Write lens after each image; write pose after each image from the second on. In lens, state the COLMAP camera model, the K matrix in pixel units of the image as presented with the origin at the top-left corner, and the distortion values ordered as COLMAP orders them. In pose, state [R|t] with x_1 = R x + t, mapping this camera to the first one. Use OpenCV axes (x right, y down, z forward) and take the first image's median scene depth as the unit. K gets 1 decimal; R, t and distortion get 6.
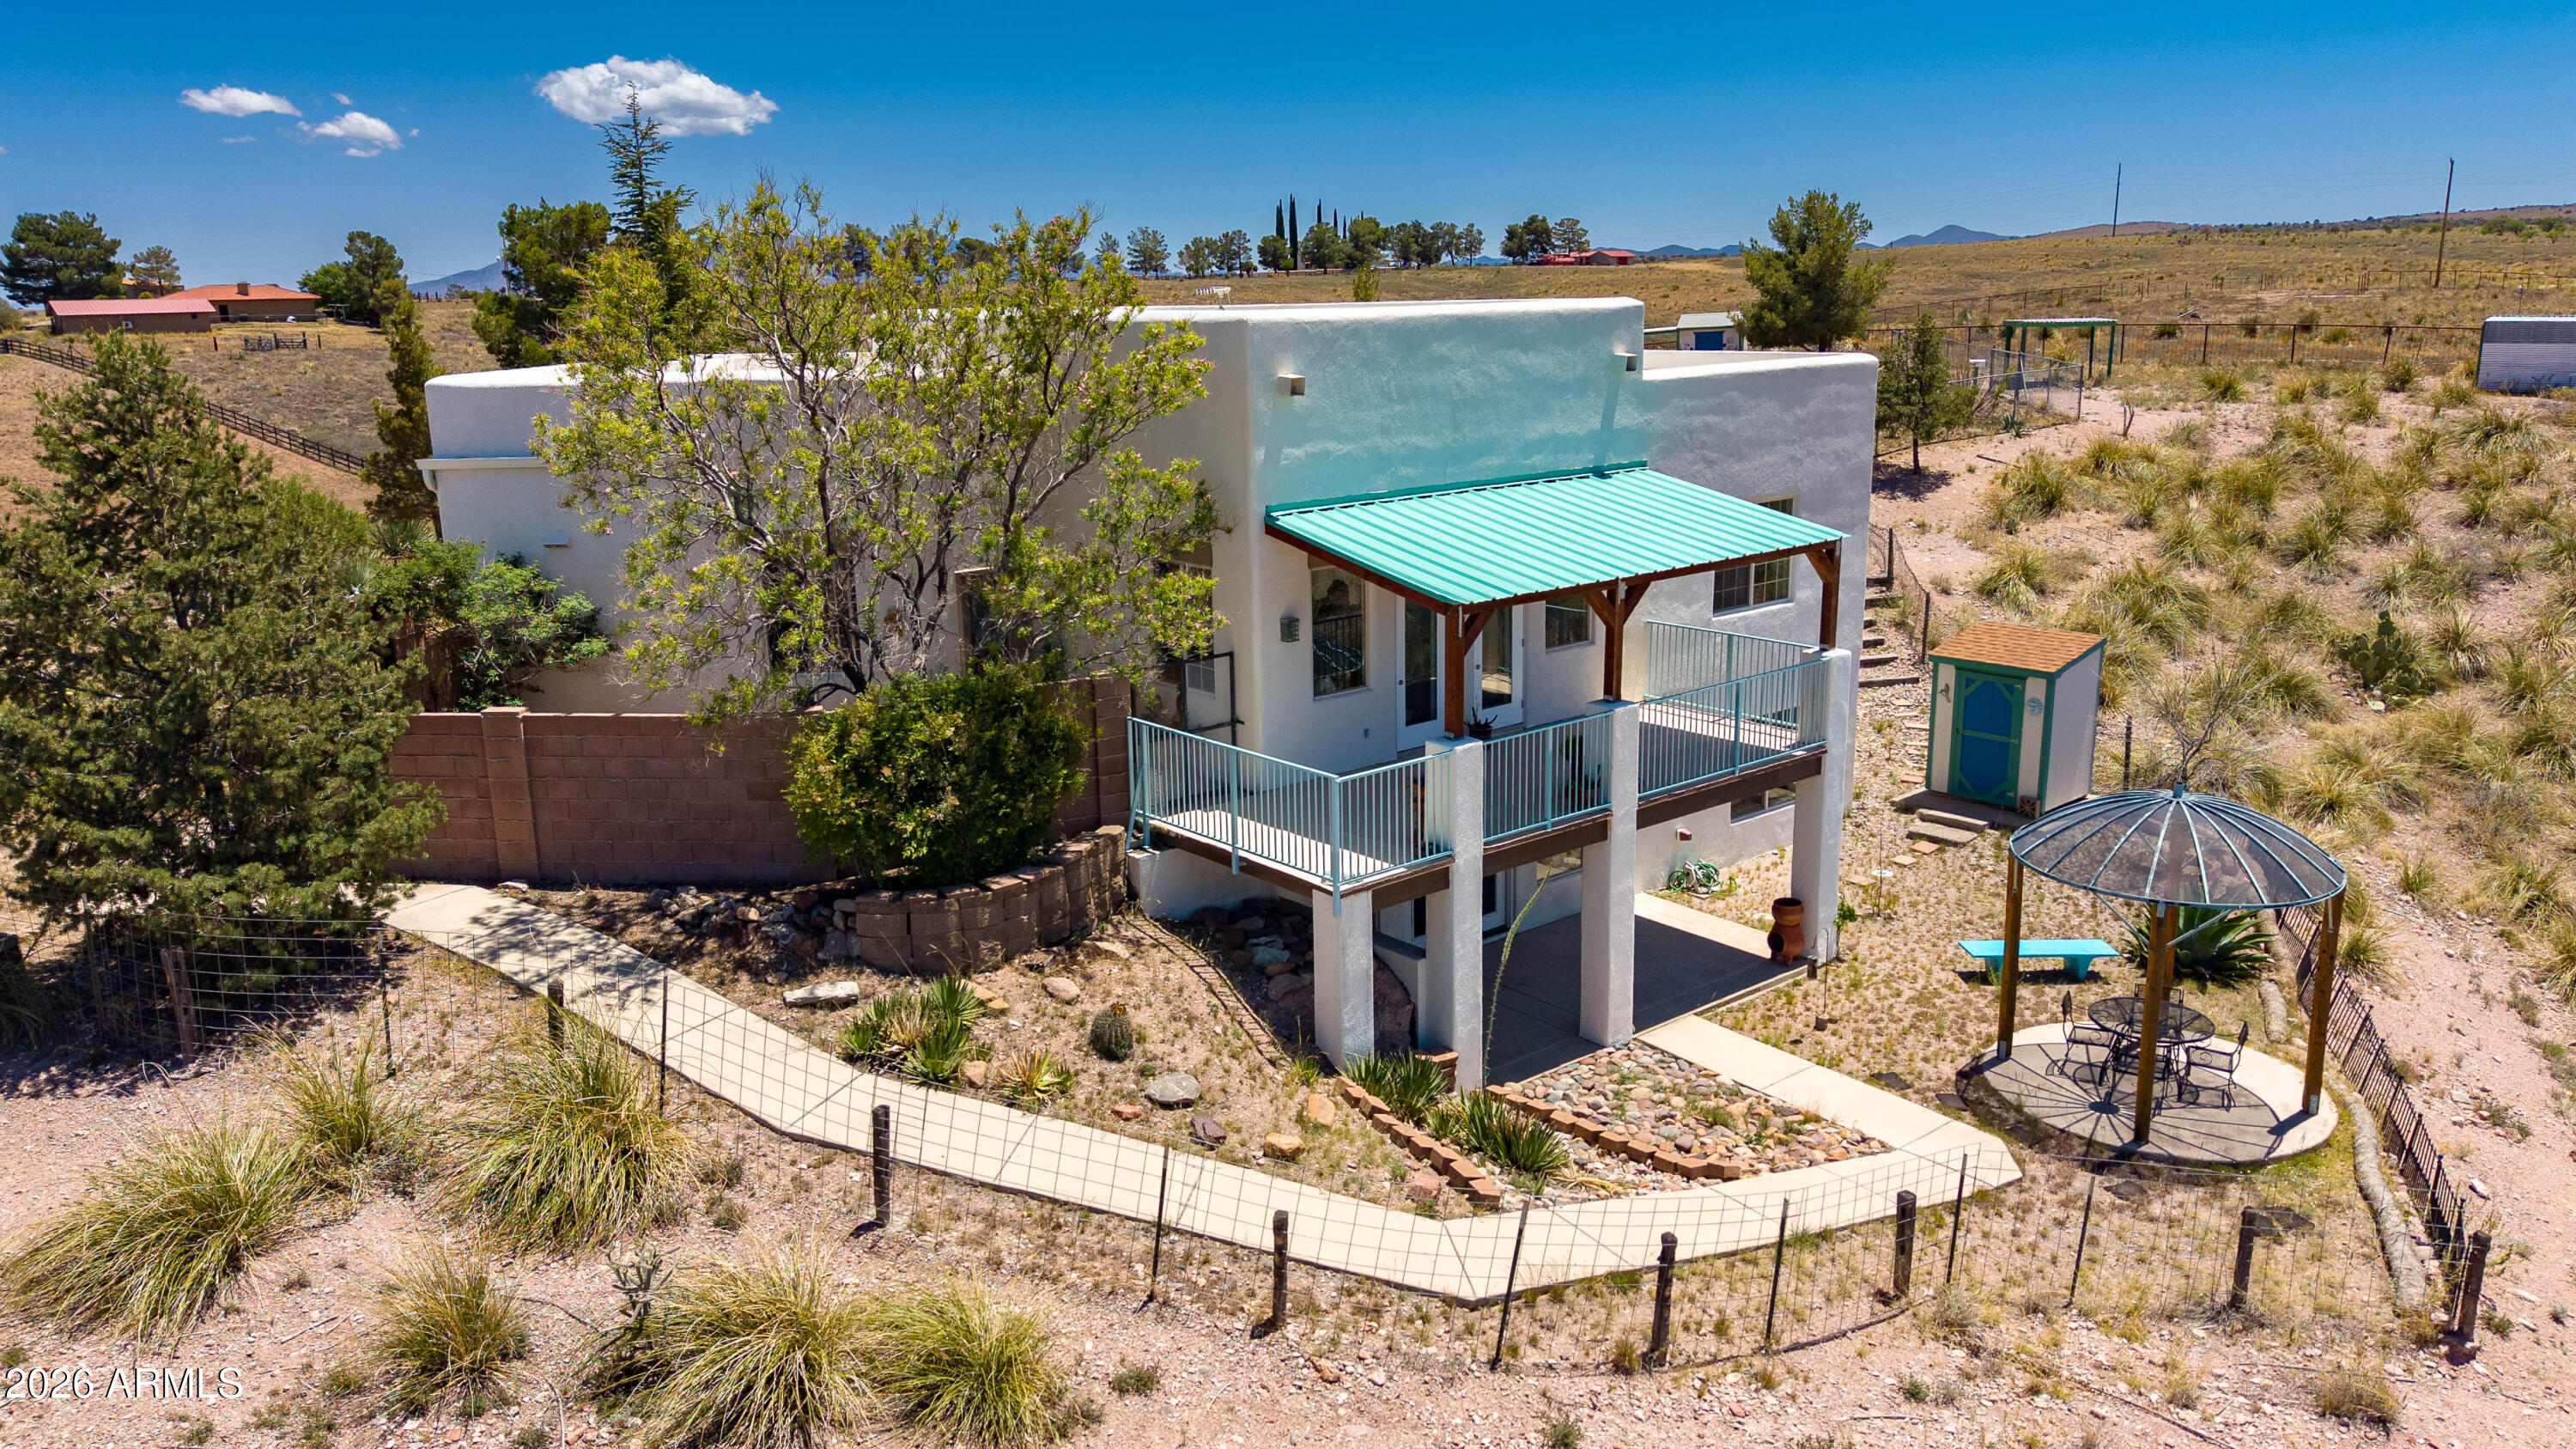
lens RADIAL K [[1846.5, 0, 1283.0], [0, 1846.5, 736.1], [0, 0, 1]] dist [0.012124, -0.009252]
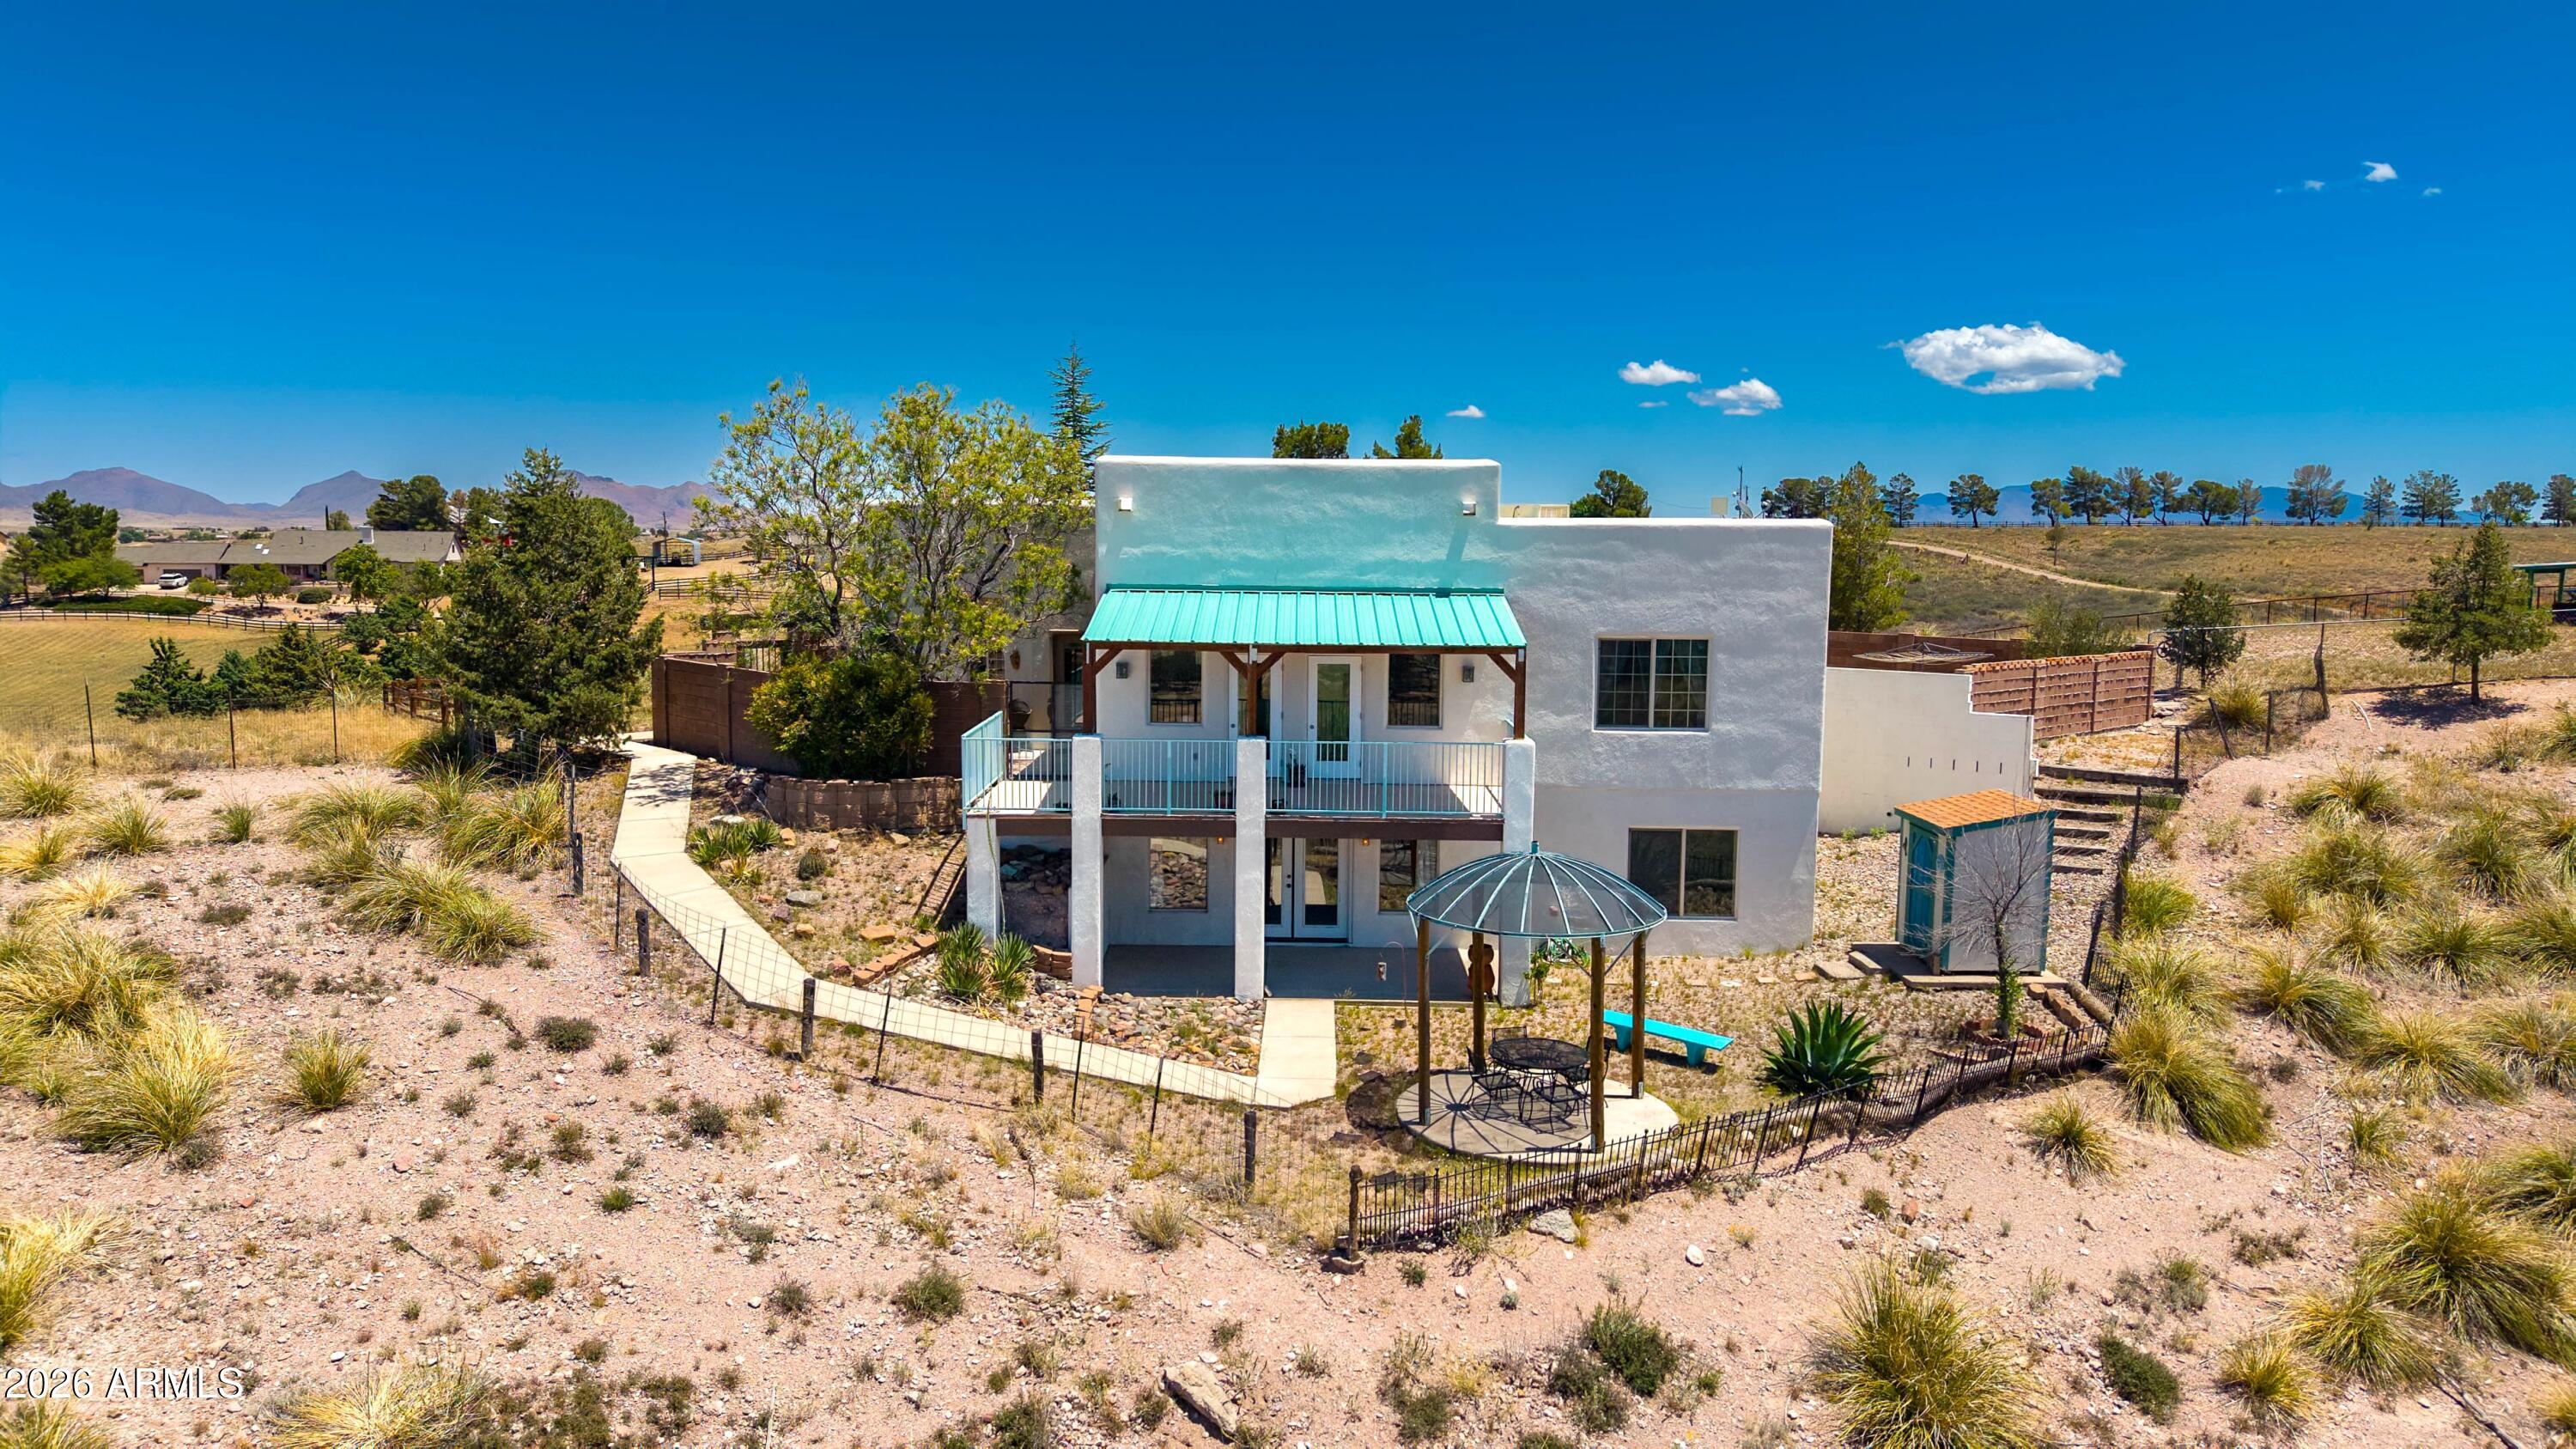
lens RADIAL K [[1735.2, 0, 1285.9], [0, 1735.2, 733.2], [0, 0, 1]] dist [0.027711, -0.022068]
pose [[0.768438, 0.104726, -0.631297, 0.924050], [-0.180197, 0.982010, -0.056436, 0.042402], [0.614029, 0.157125, 0.773485, 0.024751]]
